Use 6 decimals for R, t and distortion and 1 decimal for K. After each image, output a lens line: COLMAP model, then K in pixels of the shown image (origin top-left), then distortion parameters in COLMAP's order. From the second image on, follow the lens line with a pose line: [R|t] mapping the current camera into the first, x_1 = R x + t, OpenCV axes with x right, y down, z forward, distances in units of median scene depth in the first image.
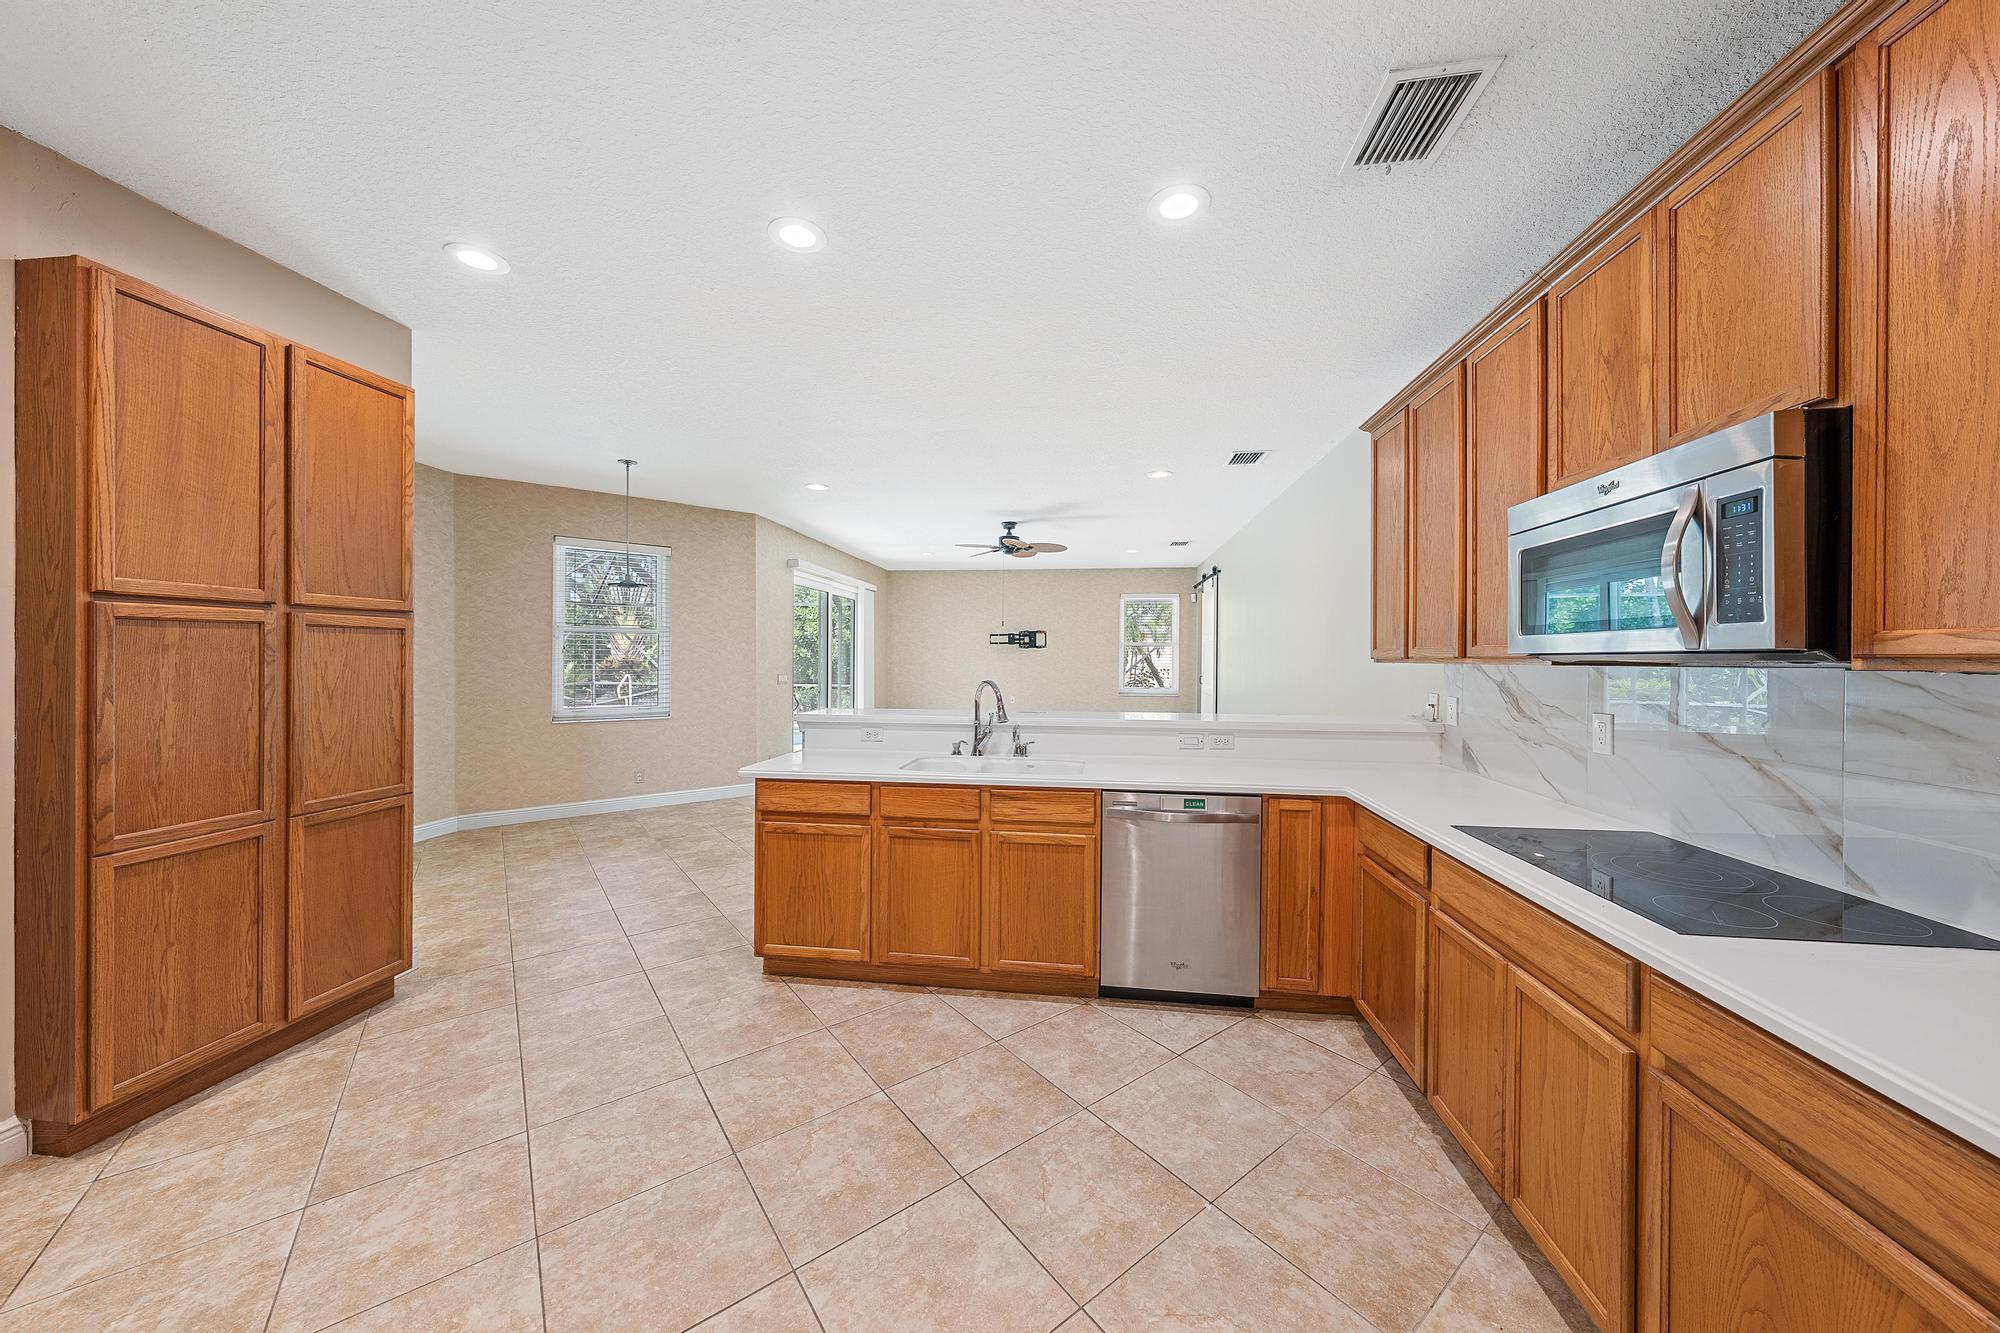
lens RADIAL K [[679.6, 0, 1005.7], [0, 679.6, 659.1], [0, 0, 1]] dist [-0.006654, -0.000069]
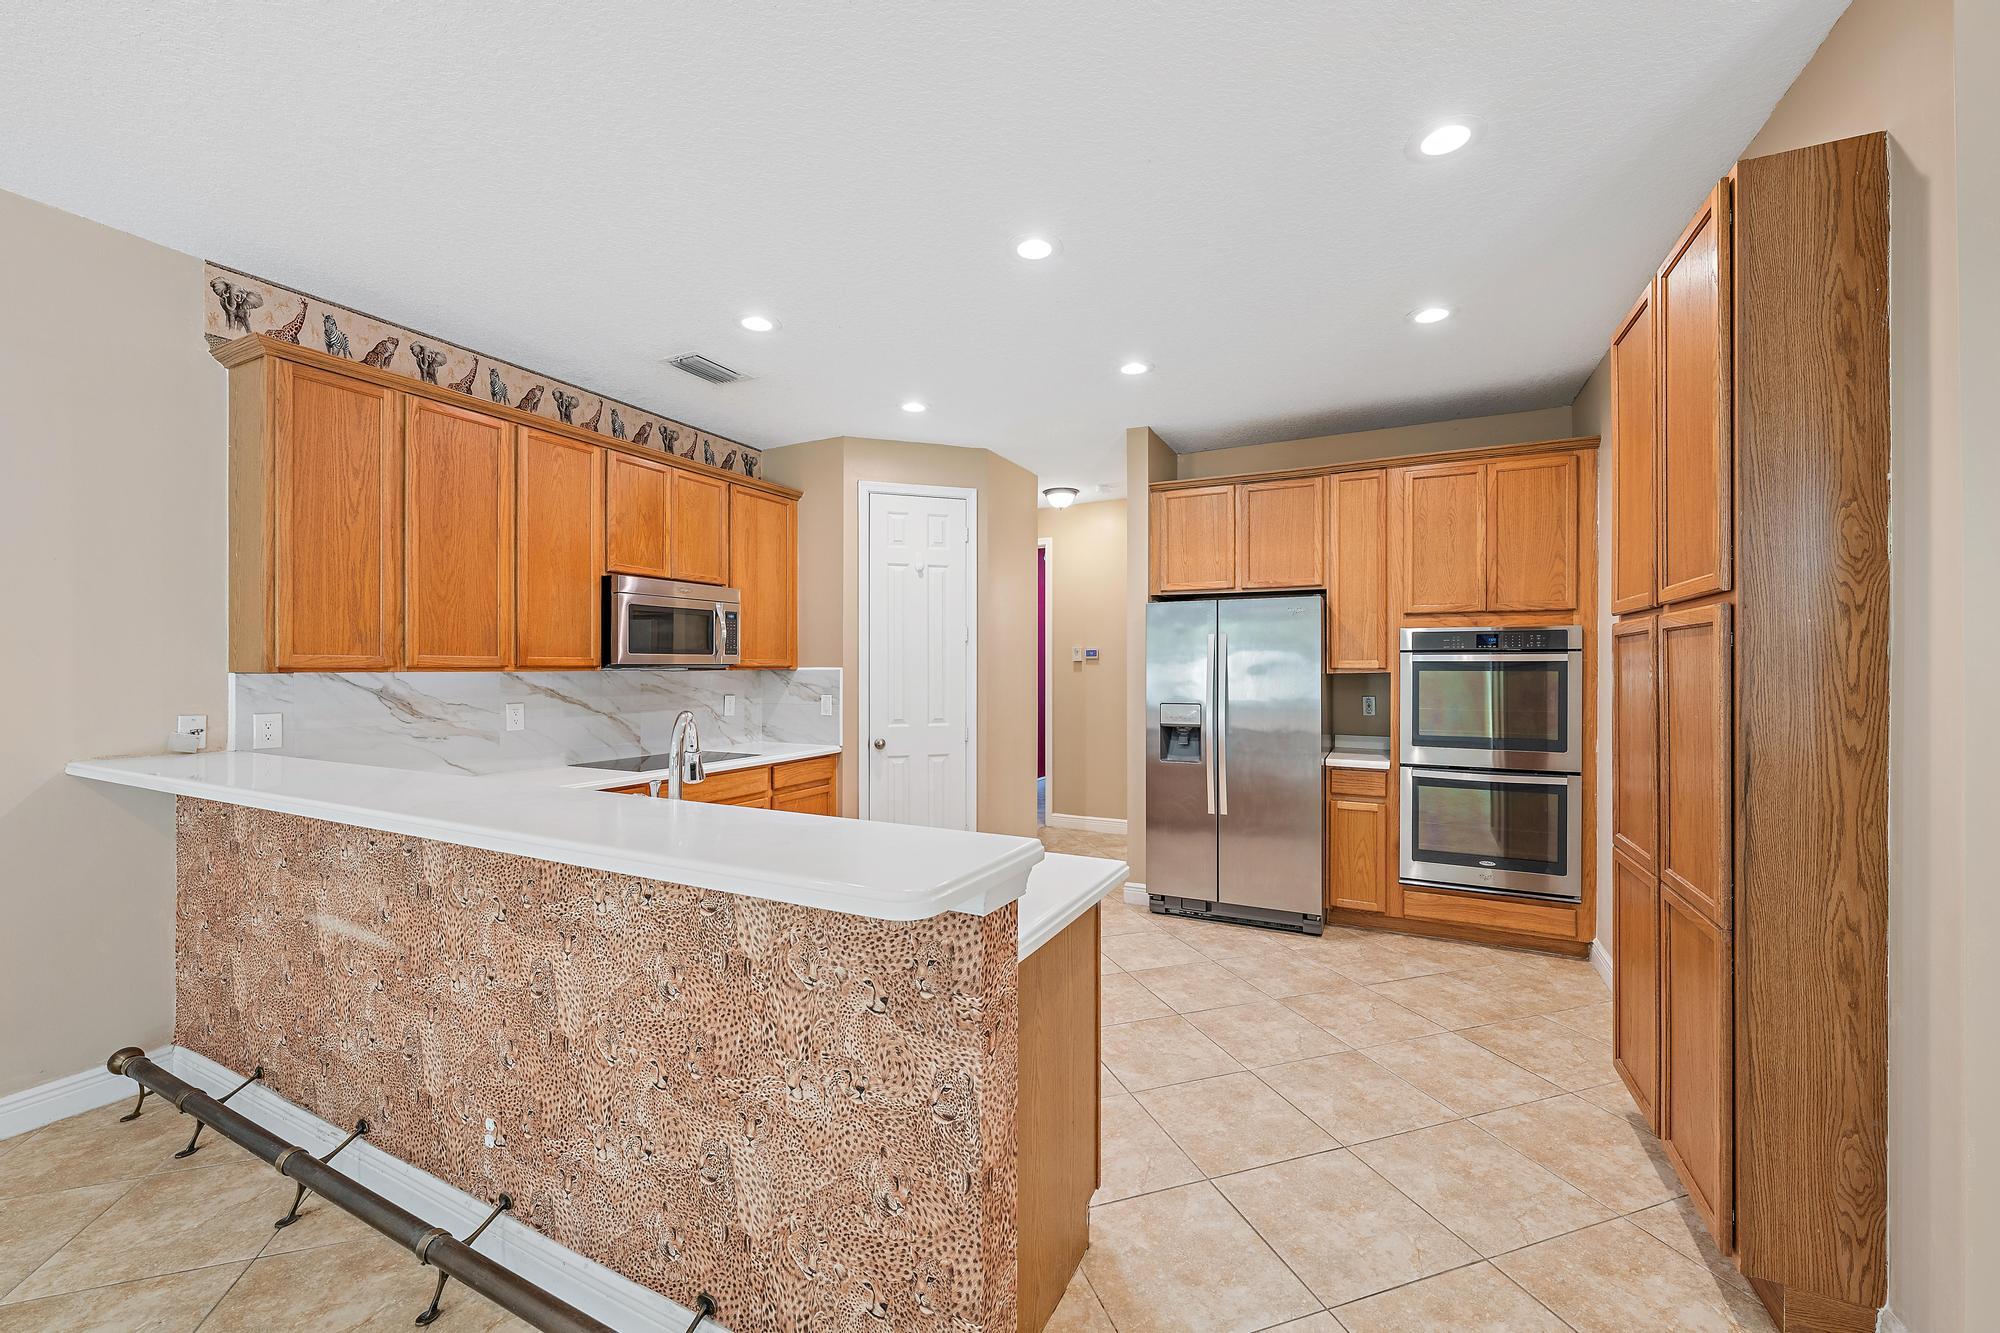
lens RADIAL K [[779.8, 0, 1006.1], [0, 779.8, 666.0], [0, 0, 1]] dist [0.001146, -0.000246]
pose [[-0.946750, -0.005704, 0.321918, -0.696883], [-0.004648, 0.999981, 0.004050, -0.013969], [-0.321935, 0.002338, -0.946759, 2.284510]]
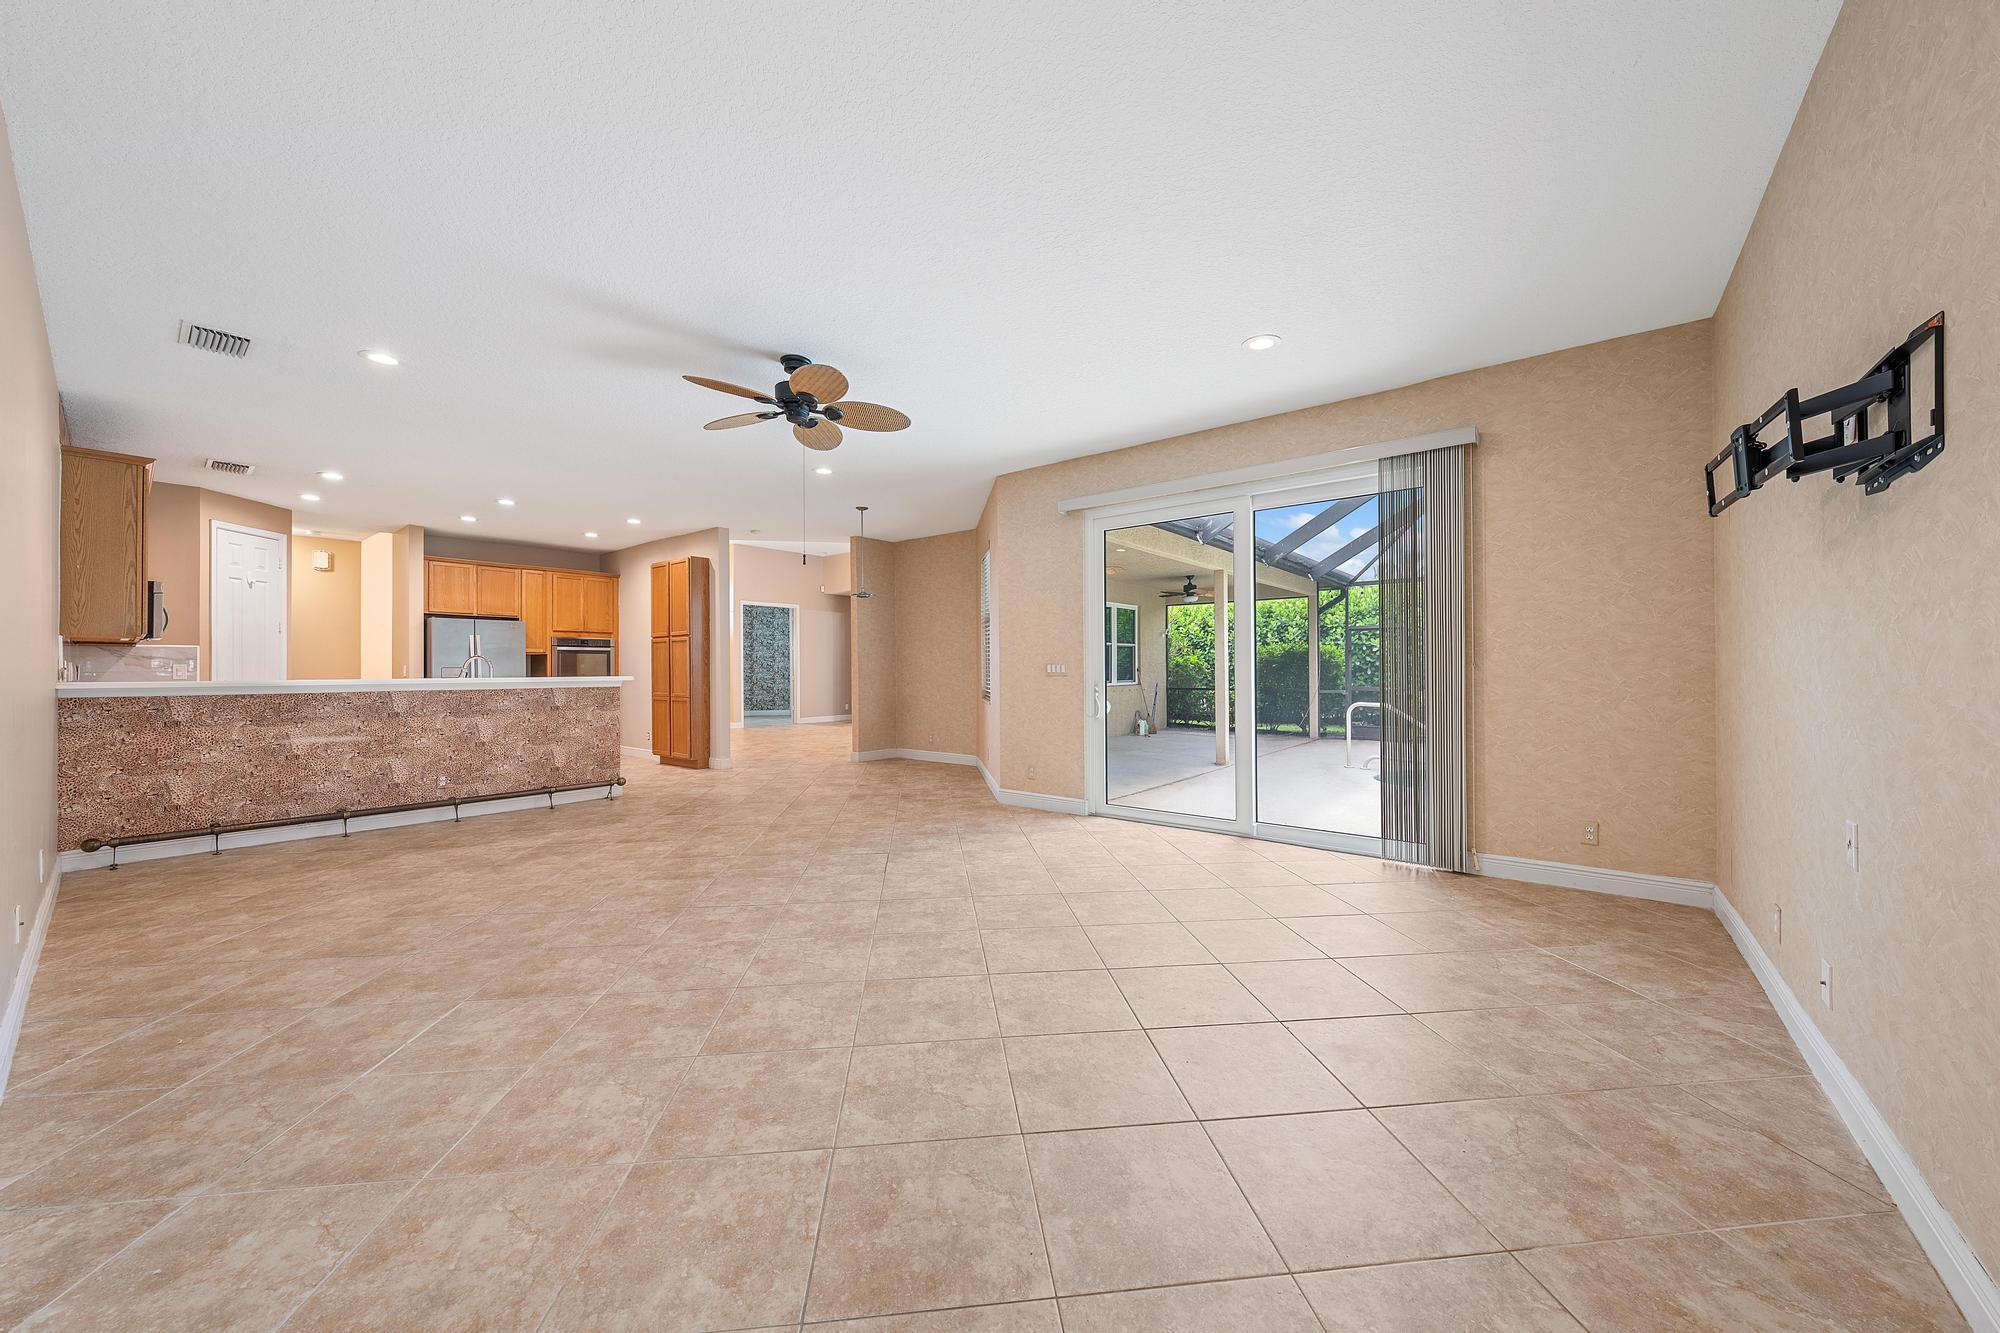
lens RADIAL K [[710.4, 0, 998.6], [0, 710.4, 662.8], [0, 0, 1]] dist [-0.002161, -0.000032]
pose [[-0.522886, -0.009671, -0.852348, 1.296920], [-0.001114, 0.999943, -0.010662, 0.104089], [0.852402, -0.004626, -0.522866, 4.774163]]
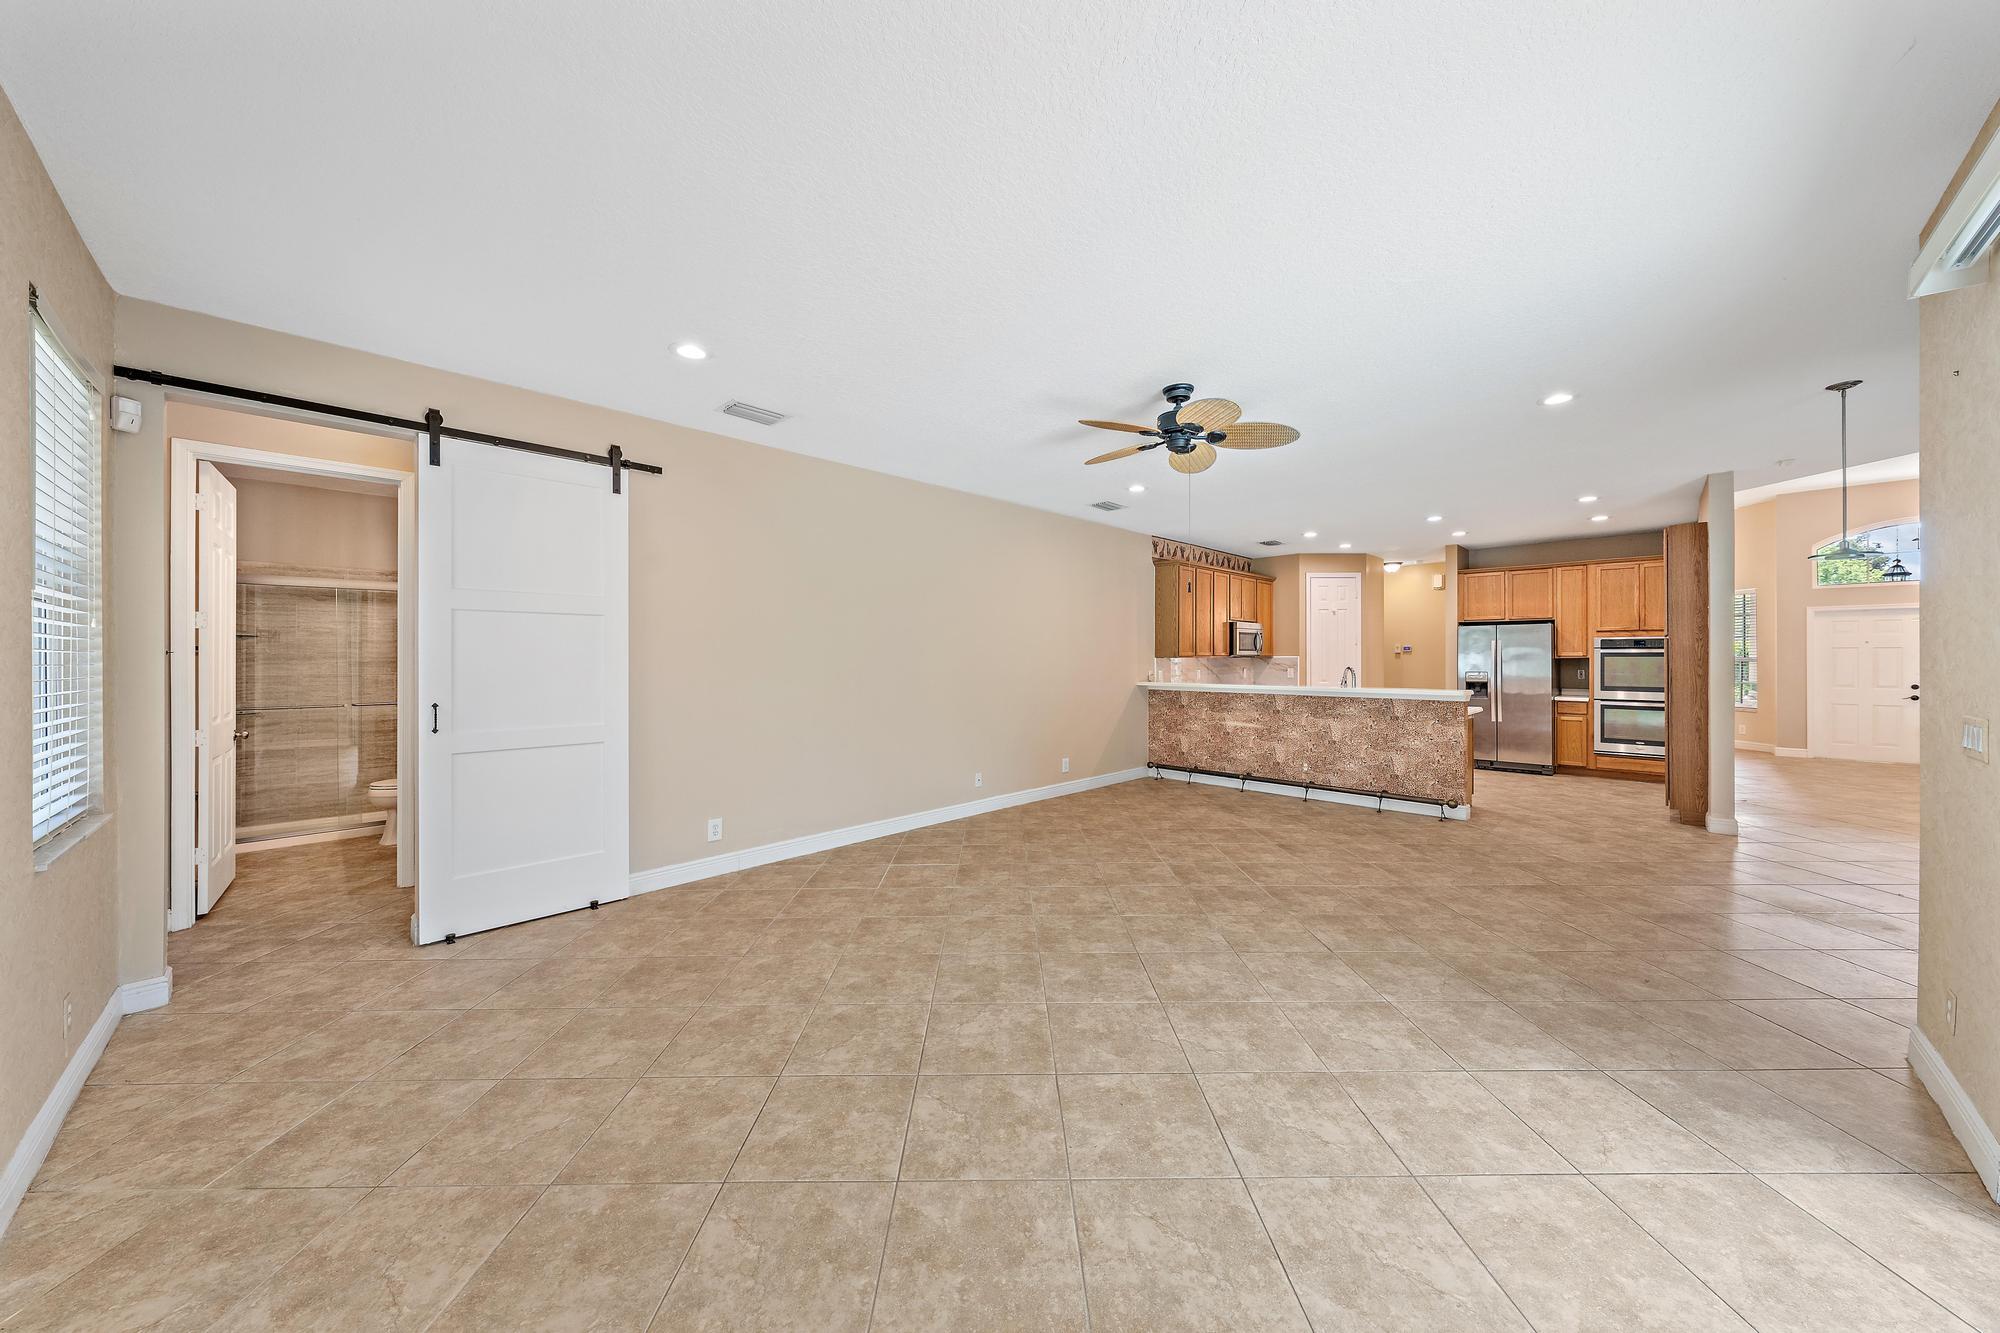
lens RADIAL K [[679.6, 0, 1003.4], [0, 679.6, 655.3], [0, 0, 1]] dist [-0.006654, -0.000069]
pose [[-0.796631, -0.001962, 0.604463, -0.660319], [-0.001025, 0.999998, 0.001894, -0.012048], [-0.604465, 0.000890, -0.796631, 5.027161]]
